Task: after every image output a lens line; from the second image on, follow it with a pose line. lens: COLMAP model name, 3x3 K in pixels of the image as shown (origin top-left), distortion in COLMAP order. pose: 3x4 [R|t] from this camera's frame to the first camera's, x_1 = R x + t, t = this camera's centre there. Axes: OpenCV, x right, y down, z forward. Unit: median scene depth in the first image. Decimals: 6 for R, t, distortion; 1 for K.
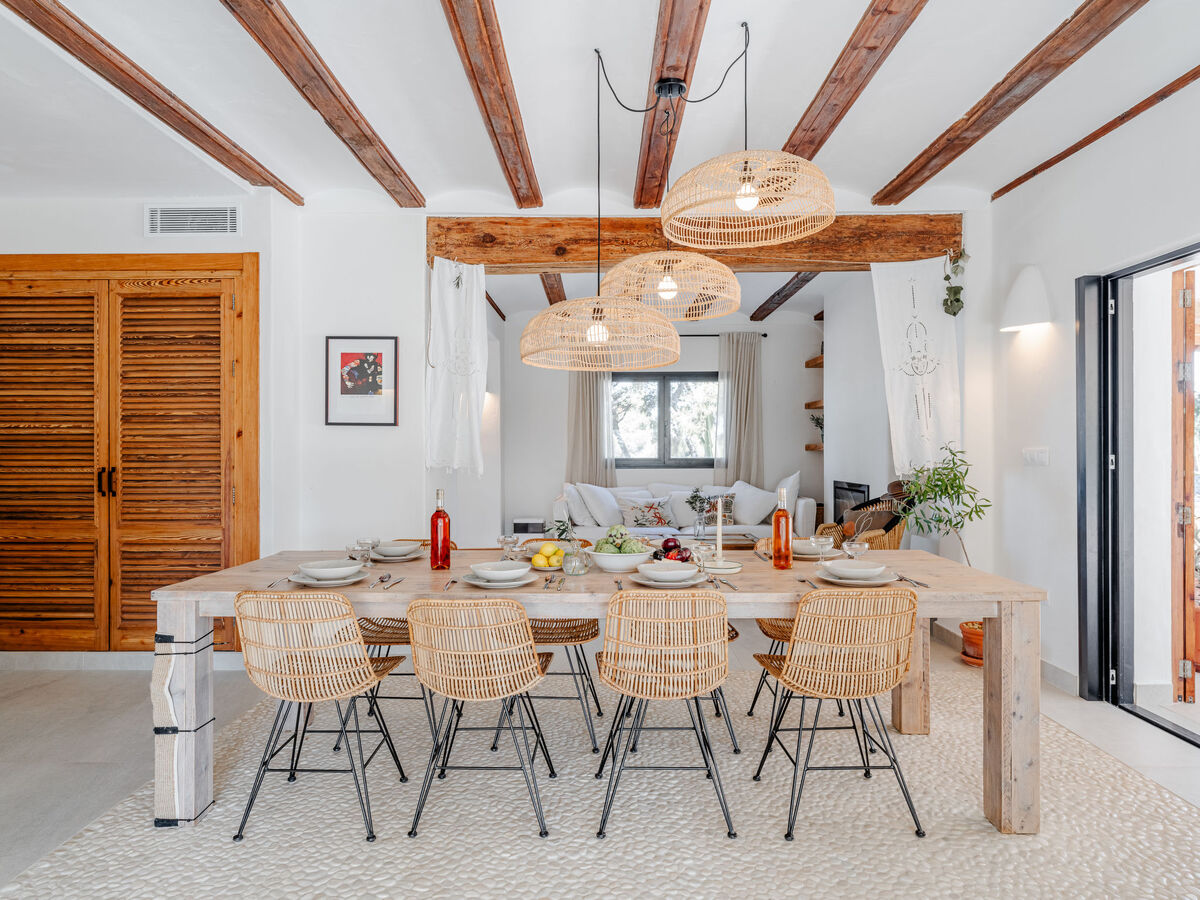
lens RADIAL K [[724.2, 0, 553.0], [0, 724.2, 463.8], [0, 0, 1]] dist [-0.008323, 0.005520]
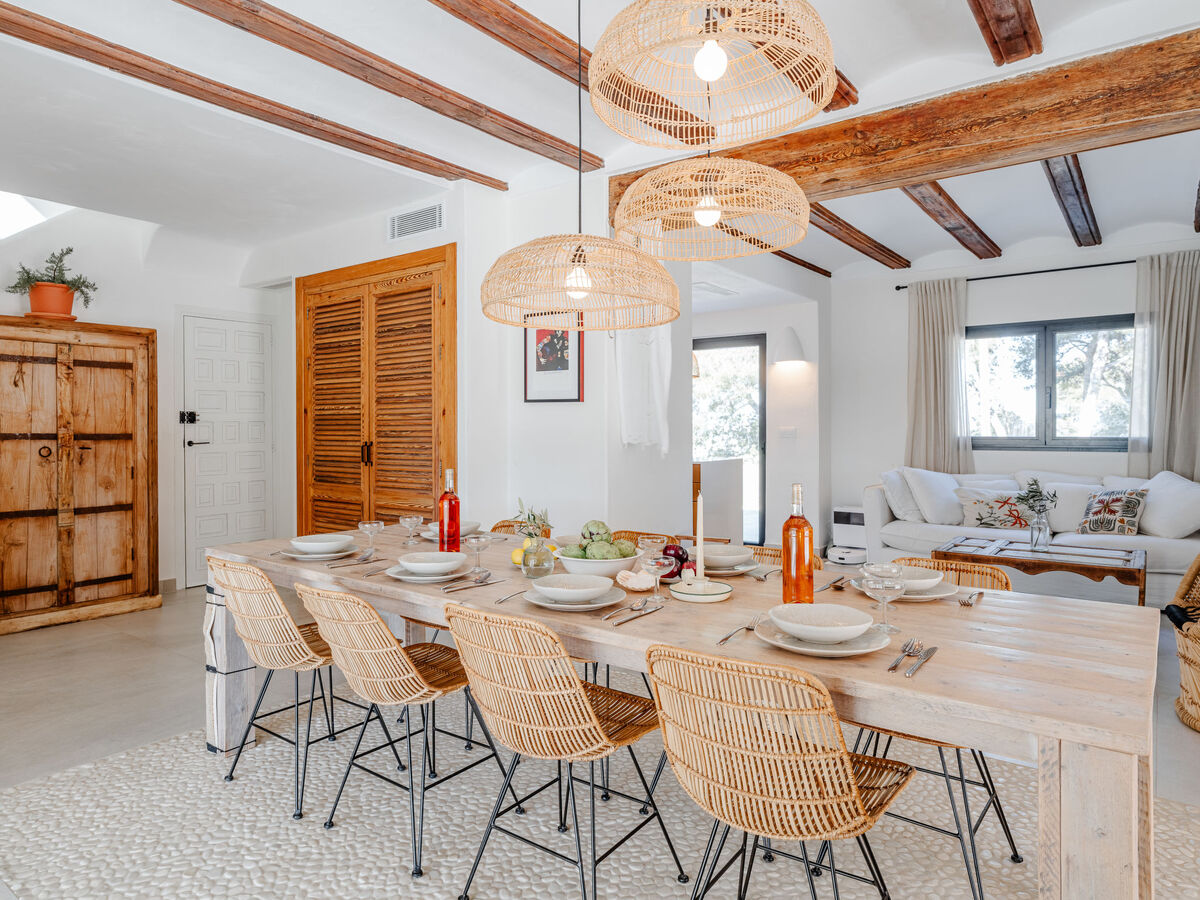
lens RADIAL K [[724.2, 0, 603.8], [0, 724.2, 439.2], [0, 0, 1]] dist [-0.008323, 0.005520]
pose [[0.815534, 0.008593, -0.578646, 0.389383], [-0.009502, 0.999954, 0.001457, -0.004368], [0.578631, 0.004310, 0.815578, 0.251347]]
